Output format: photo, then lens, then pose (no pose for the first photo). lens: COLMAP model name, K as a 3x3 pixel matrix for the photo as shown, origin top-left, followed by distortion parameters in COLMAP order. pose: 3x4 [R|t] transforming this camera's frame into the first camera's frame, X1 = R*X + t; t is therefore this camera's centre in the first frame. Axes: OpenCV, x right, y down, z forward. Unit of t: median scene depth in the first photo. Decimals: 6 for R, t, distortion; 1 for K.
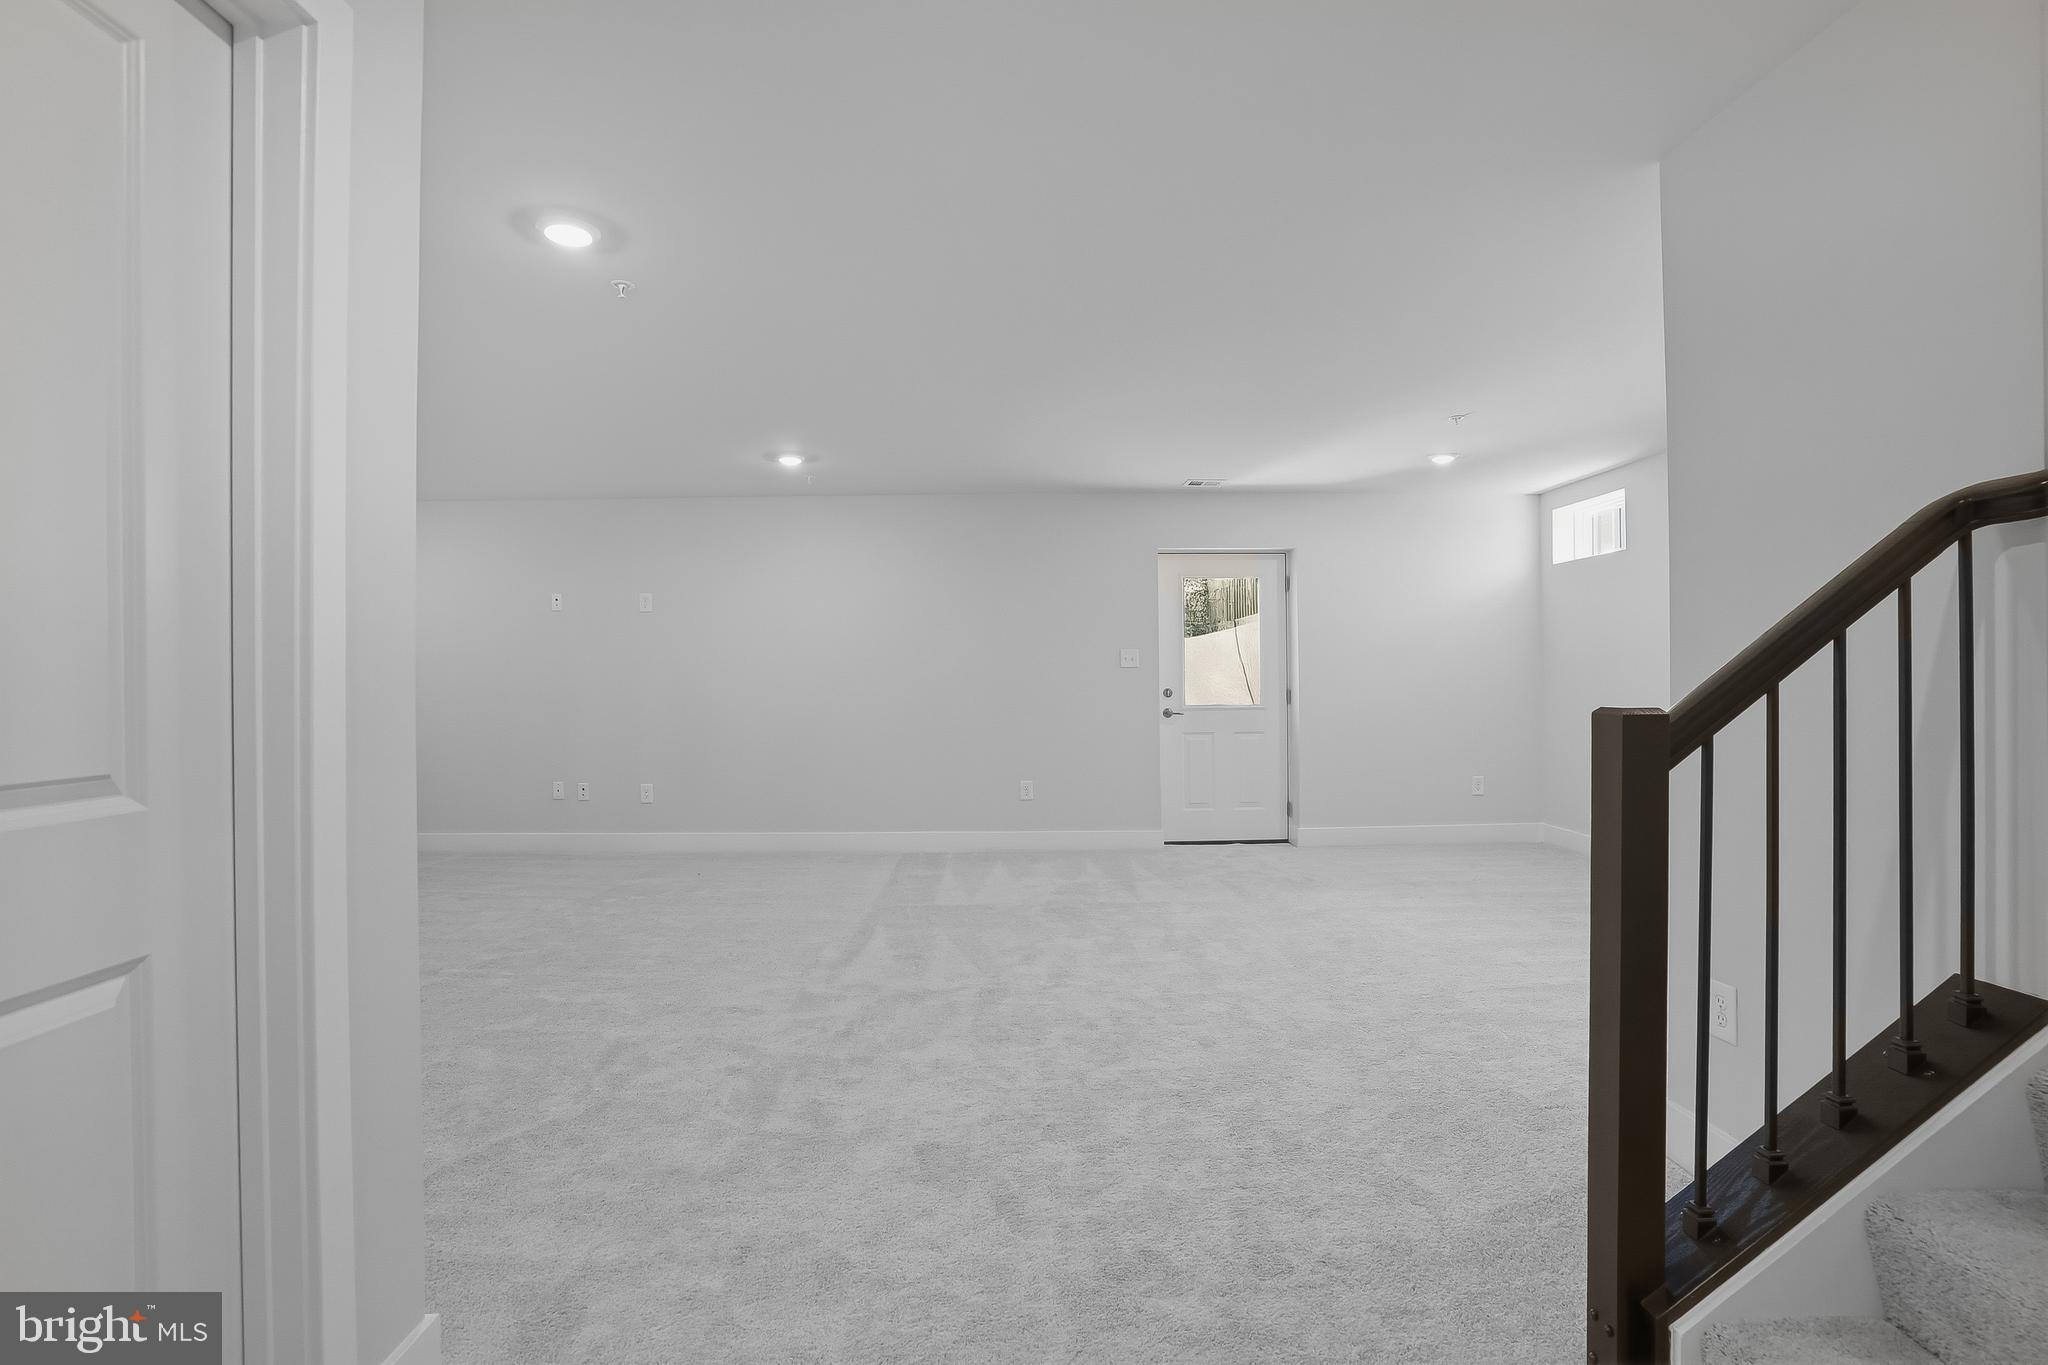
lens RADIAL K [[917.8, 0, 1026.3], [0, 917.8, 678.9], [0, 0, 1]] dist [0.001825, -0.003403]
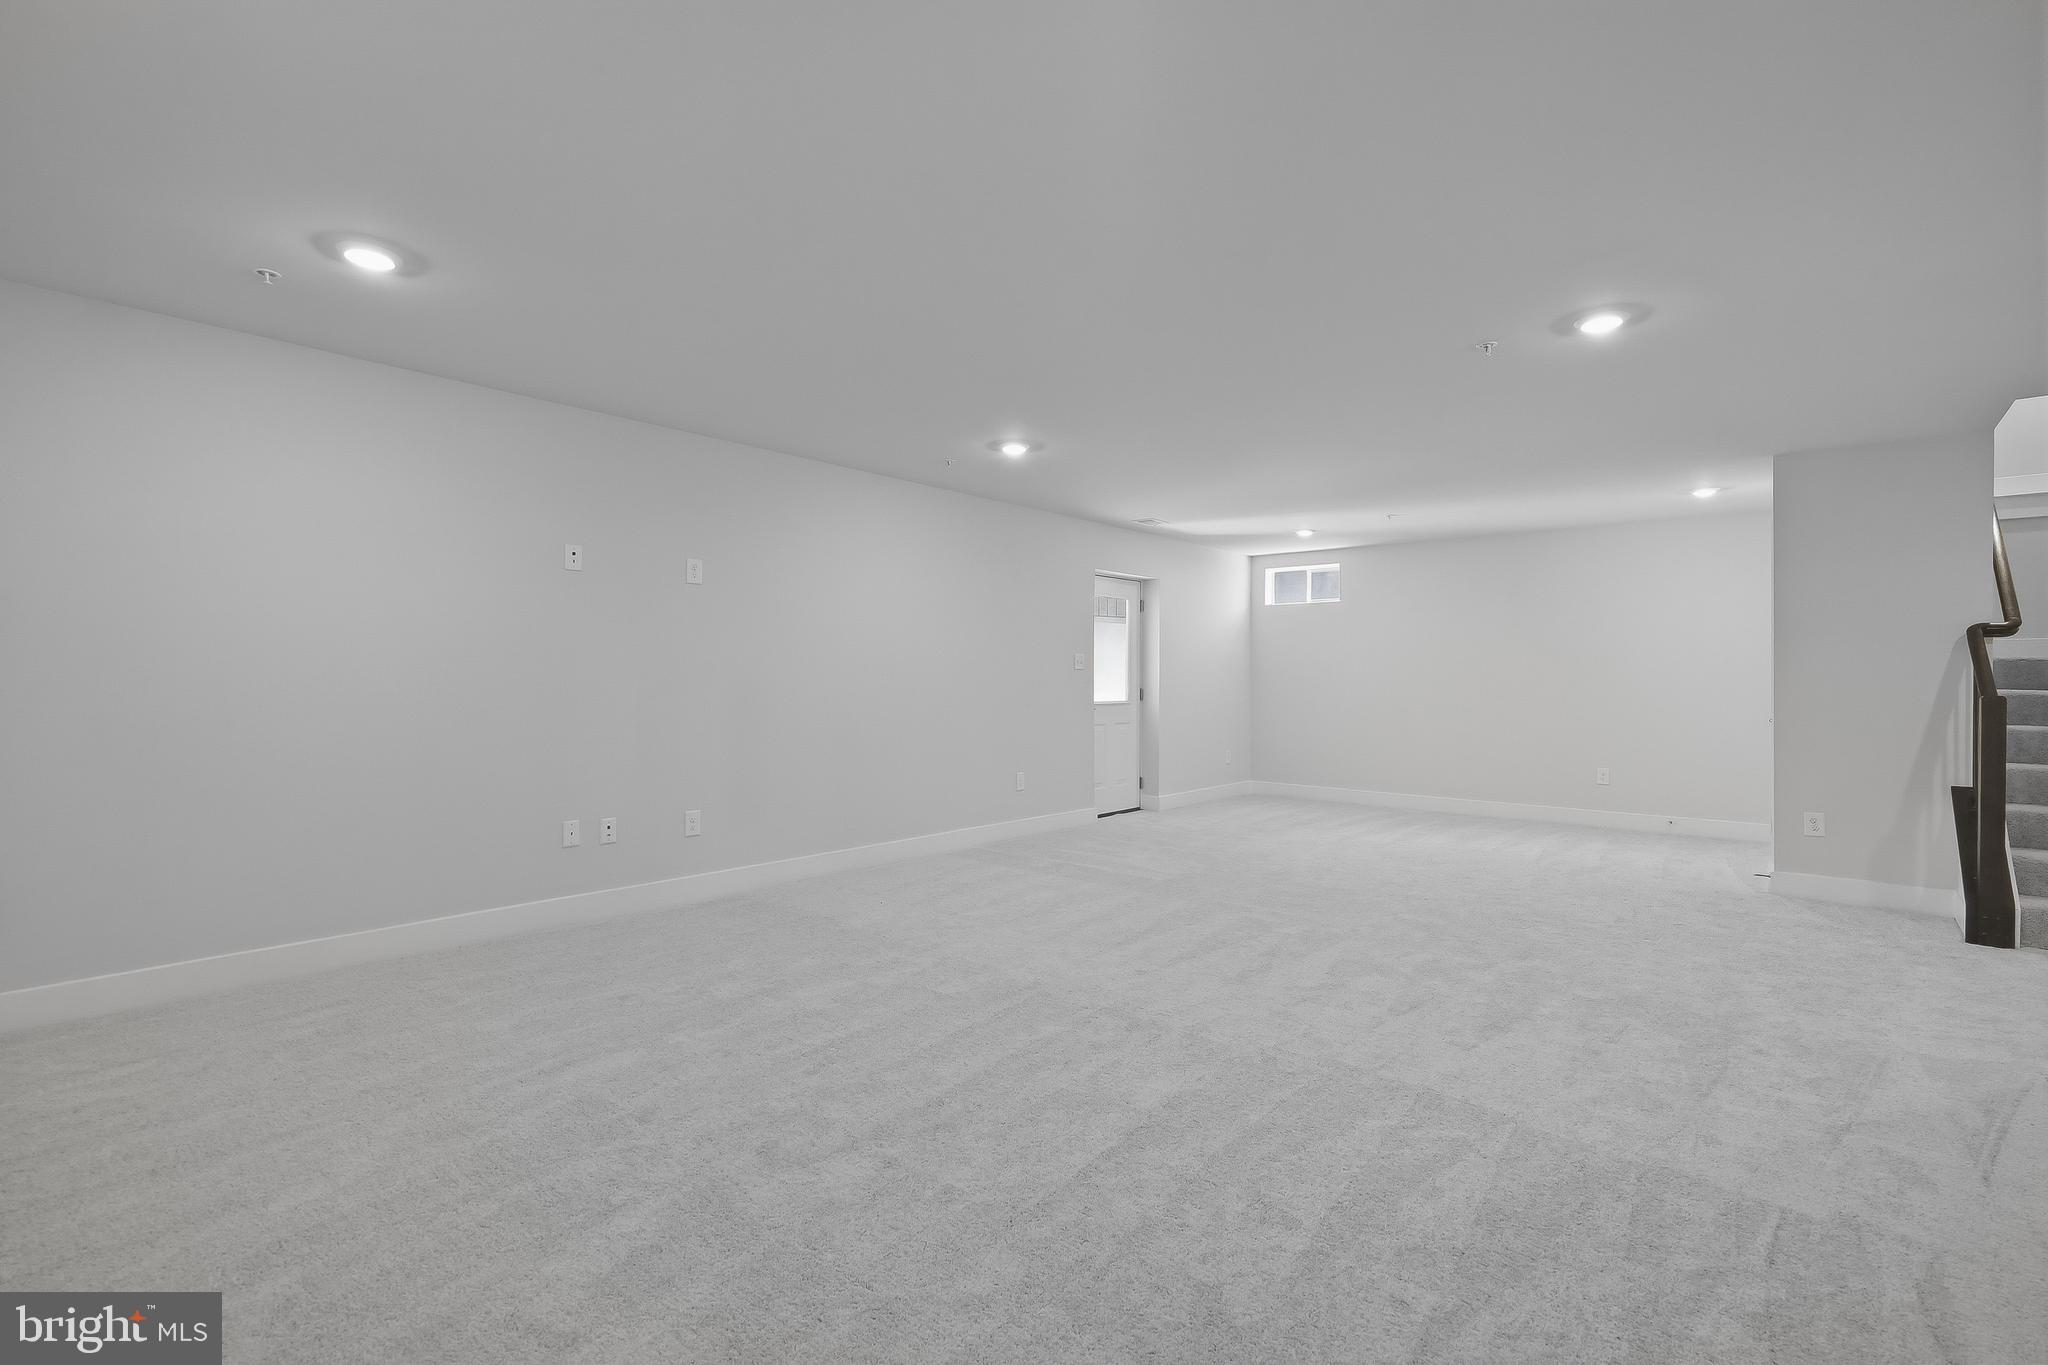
lens RADIAL K [[917.8, 0, 1026.3], [0, 917.8, 678.9], [0, 0, 1]] dist [0.001825, -0.003403]
pose [[0.652695, 0.010273, 0.757551, -0.807389], [0.008914, 0.999735, -0.021237, 0.024243], [-0.757568, 0.020614, 0.652431, 0.296374]]
